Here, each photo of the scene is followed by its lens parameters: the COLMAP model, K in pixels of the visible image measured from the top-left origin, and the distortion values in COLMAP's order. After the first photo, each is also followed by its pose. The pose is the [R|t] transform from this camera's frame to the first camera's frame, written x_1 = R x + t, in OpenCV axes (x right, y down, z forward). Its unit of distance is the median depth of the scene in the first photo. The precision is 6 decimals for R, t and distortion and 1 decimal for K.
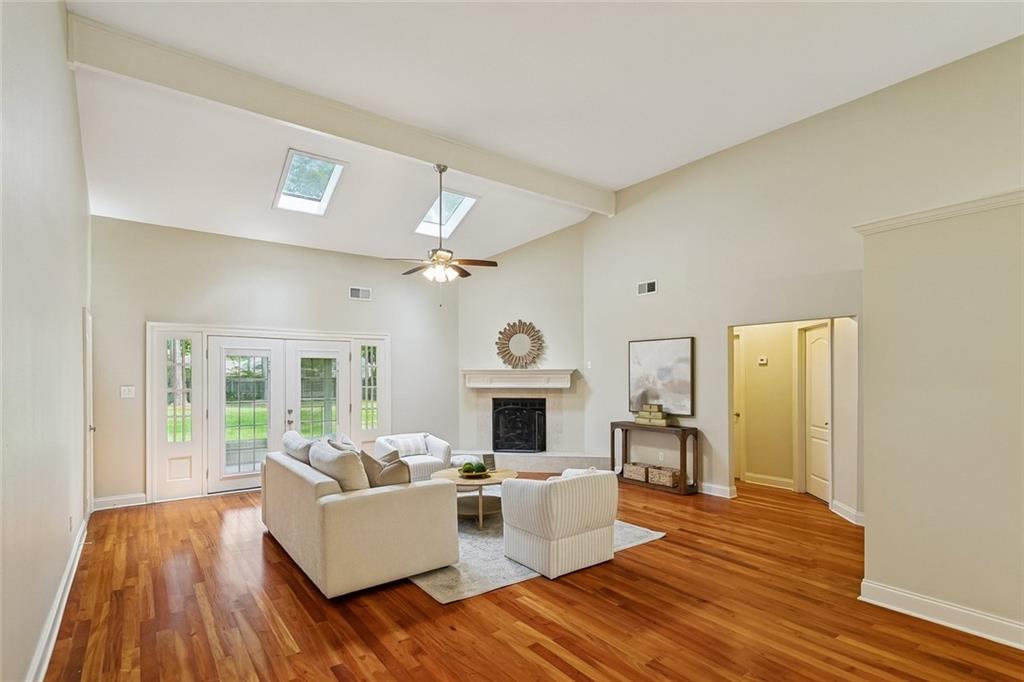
lens RADIAL K [[505.8, 0, 509.5], [0, 505.8, 383.4], [0, 0, 1]] dist [-0.001095, 0.000033]
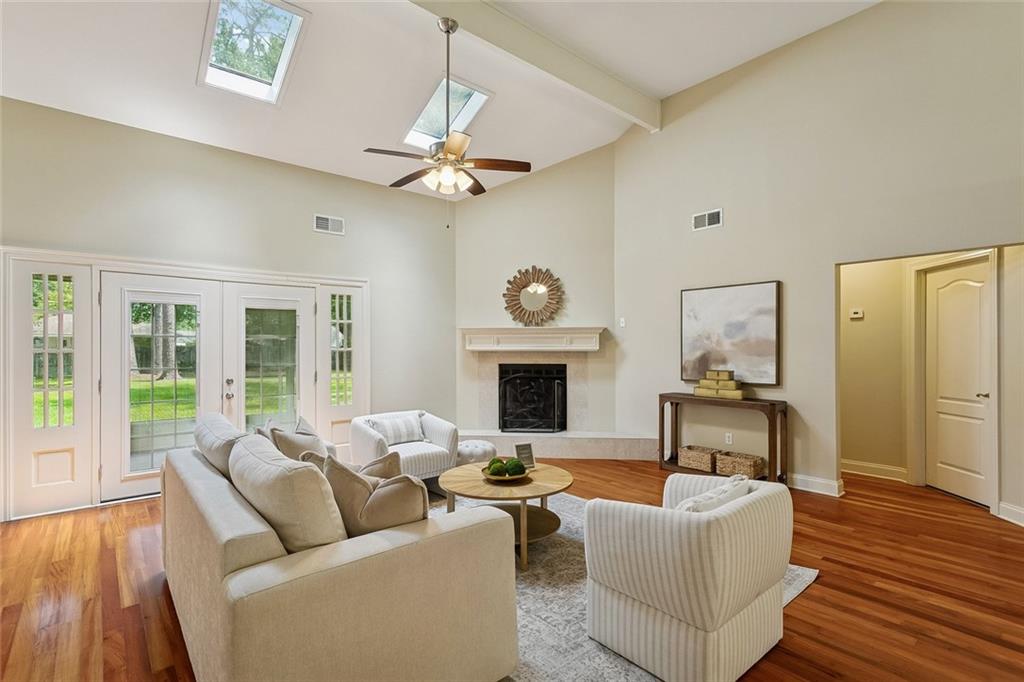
lens RADIAL K [[490.4, 0, 508.6], [0, 490.4, 352.8], [0, 0, 1]] dist [0.001781, 0.000438]
pose [[0.998156, -0.000253, 0.060707, -0.081283], [0.000440, 0.999995, -0.003066, 0.017164], [-0.060706, 0.003087, 0.998151, 0.284141]]
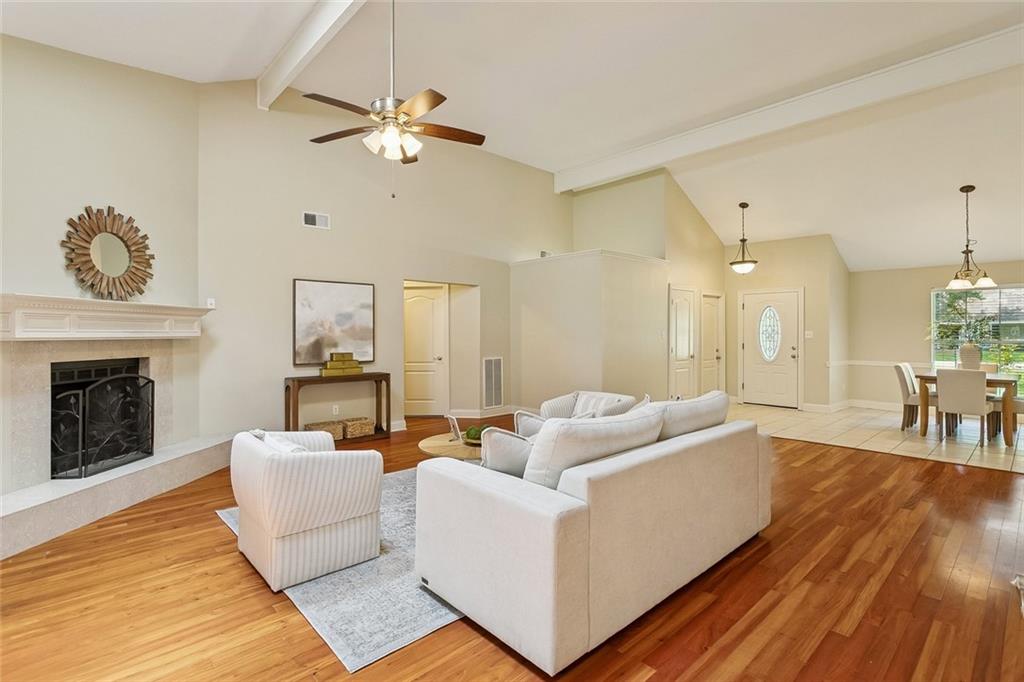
lens RADIAL K [[486.6, 0, 512.4], [0, 486.6, 332.5], [0, 0, 1]] dist [0.000987, 0.000093]
pose [[-0.105758, 0.001574, 0.994391, -0.629816], [0.013475, 0.999909, -0.000150, 0.009193], [-0.994301, 0.013383, -0.105770, 0.796257]]
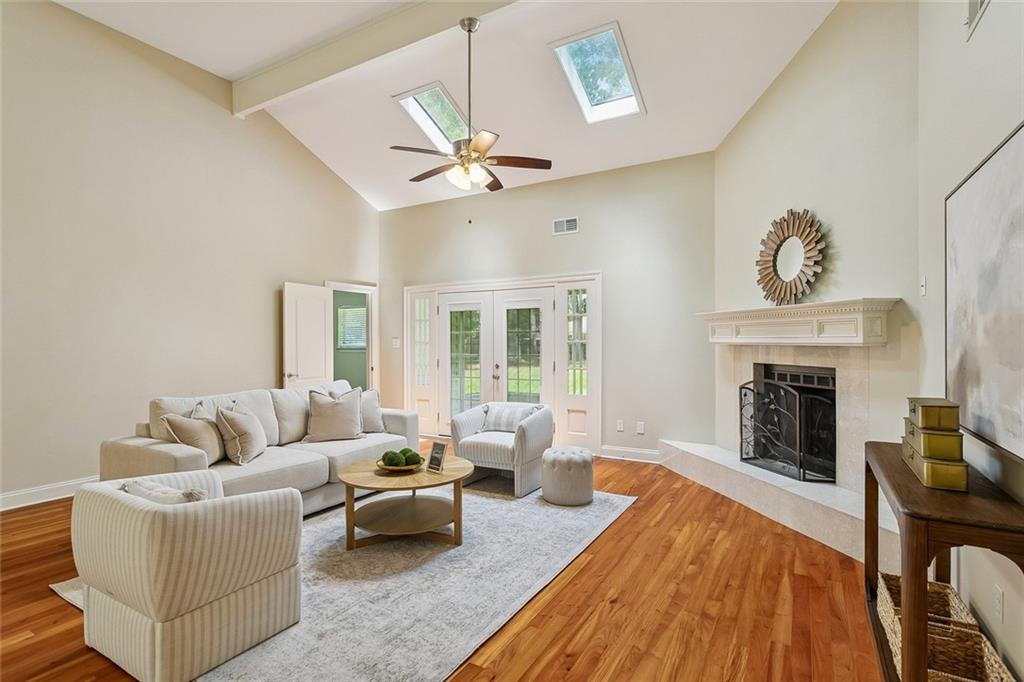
lens RADIAL K [[500.5, 0, 509.0], [0, 500.5, 345.6], [0, 0, 1]] dist [0.001287, 0.000150]
pose [[0.385118, 0.009227, -0.922821, 0.457565], [-0.008409, 0.999944, 0.006489, 0.010721], [0.922829, 0.005261, 0.385173, 0.677398]]
